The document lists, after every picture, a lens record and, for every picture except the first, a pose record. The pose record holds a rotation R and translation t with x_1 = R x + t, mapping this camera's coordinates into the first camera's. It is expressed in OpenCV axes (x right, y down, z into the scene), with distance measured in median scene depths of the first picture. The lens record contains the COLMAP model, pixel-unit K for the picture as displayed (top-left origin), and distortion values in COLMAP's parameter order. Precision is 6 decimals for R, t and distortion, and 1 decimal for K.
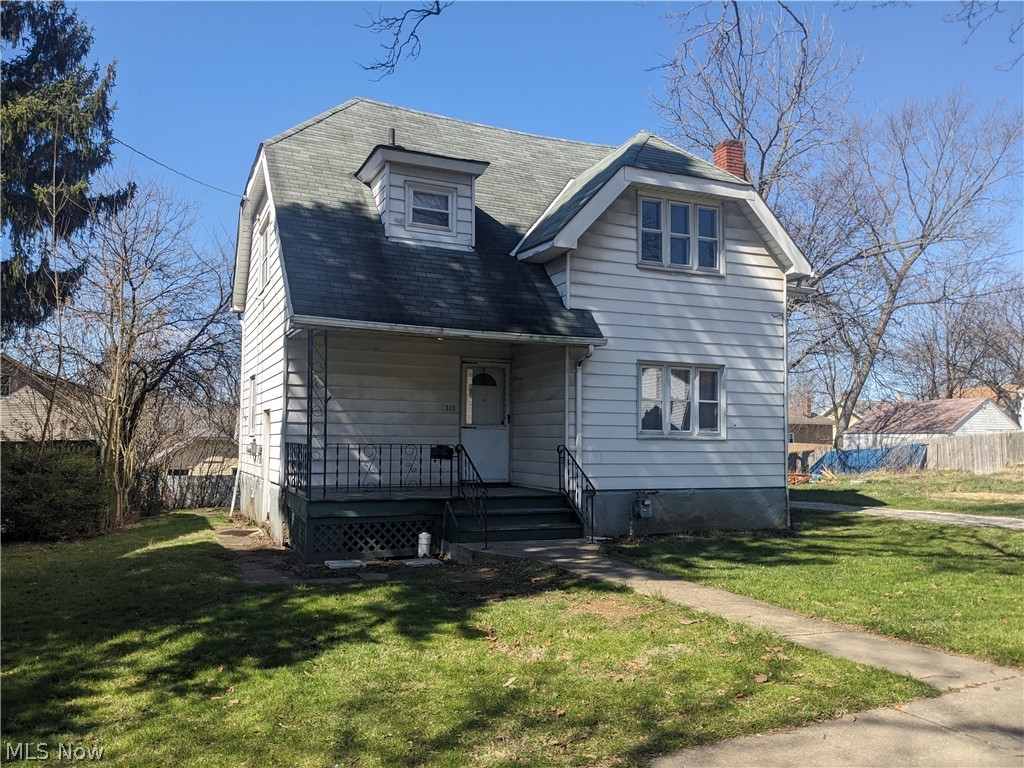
lens RADIAL K [[809.1, 0, 512.8], [0, 809.1, 382.2], [0, 0, 1]] dist [0.058383, -0.099135]
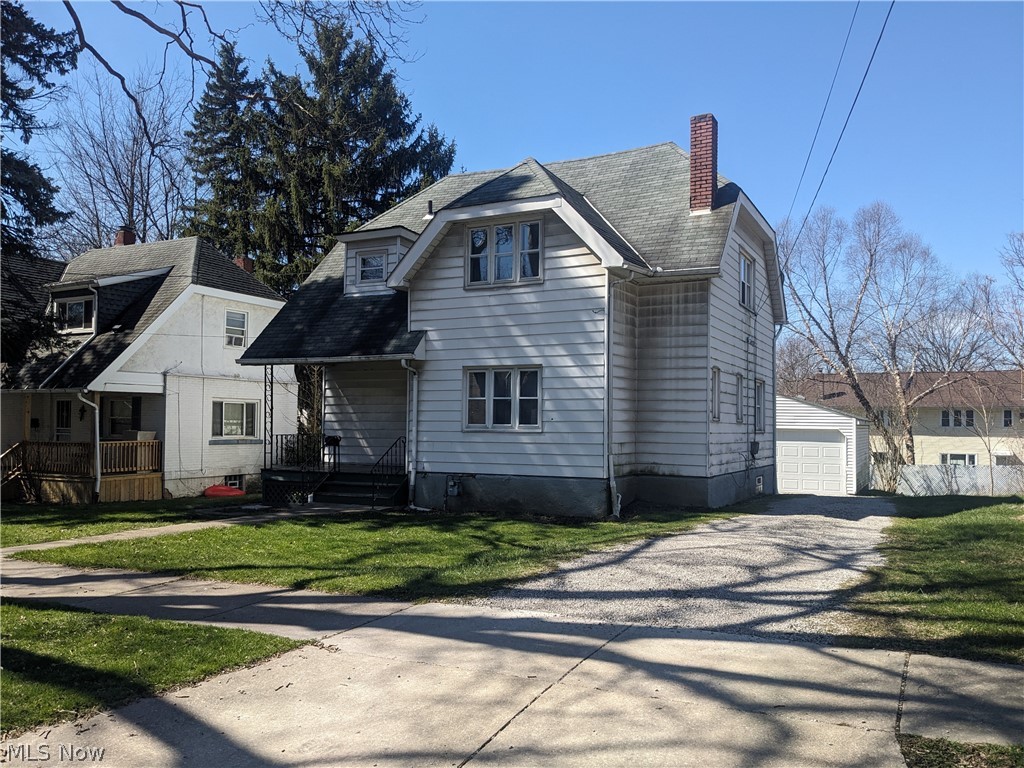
lens RADIAL K [[809.1, 0, 514.2], [0, 809.1, 388.6], [0, 0, 1]] dist [0.058383, -0.099135]
pose [[0.633953, -0.040235, -0.772325, 1.092977], [0.056736, 0.998374, -0.005441, 0.015590], [0.771288, -0.040369, 0.635205, 0.279651]]
